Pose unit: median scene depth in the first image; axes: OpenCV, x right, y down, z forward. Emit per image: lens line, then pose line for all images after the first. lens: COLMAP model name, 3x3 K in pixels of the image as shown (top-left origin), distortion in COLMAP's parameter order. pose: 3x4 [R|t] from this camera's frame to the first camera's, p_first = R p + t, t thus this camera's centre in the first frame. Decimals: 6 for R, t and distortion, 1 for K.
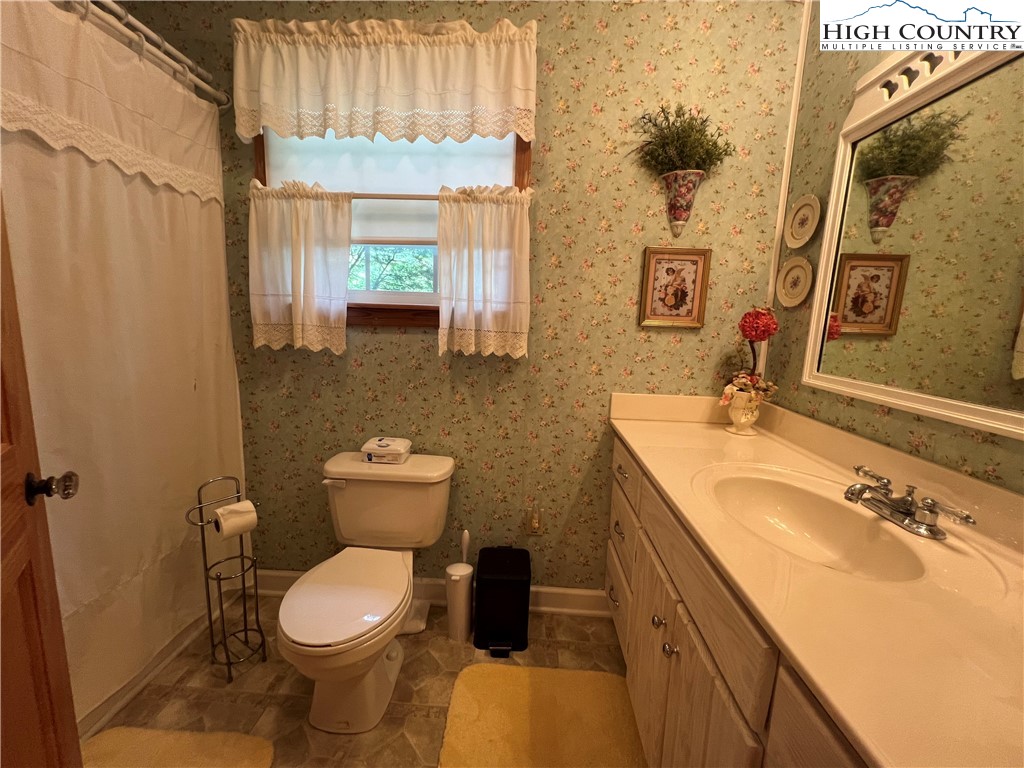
lens RADIAL K [[413.0, 0, 512.8], [0, 413.0, 379.3], [0, 0, 1]] dist [0.000381, 0.000184]
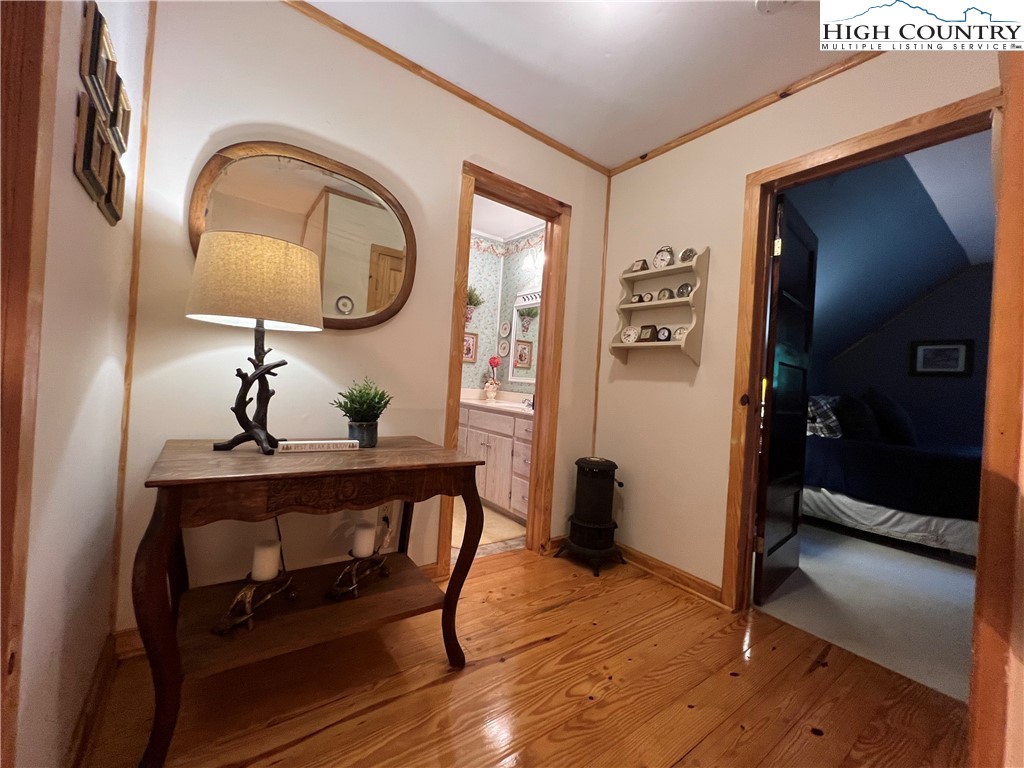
lens RADIAL K [[413.0, 0, 511.8], [0, 413.0, 381.8], [0, 0, 1]] dist [0.000381, 0.000184]
pose [[0.780313, 0.017917, 0.625132, -1.081336], [0.058491, 0.993117, -0.101474, 0.298458], [-0.622648, 0.115746, 0.773894, -1.251954]]
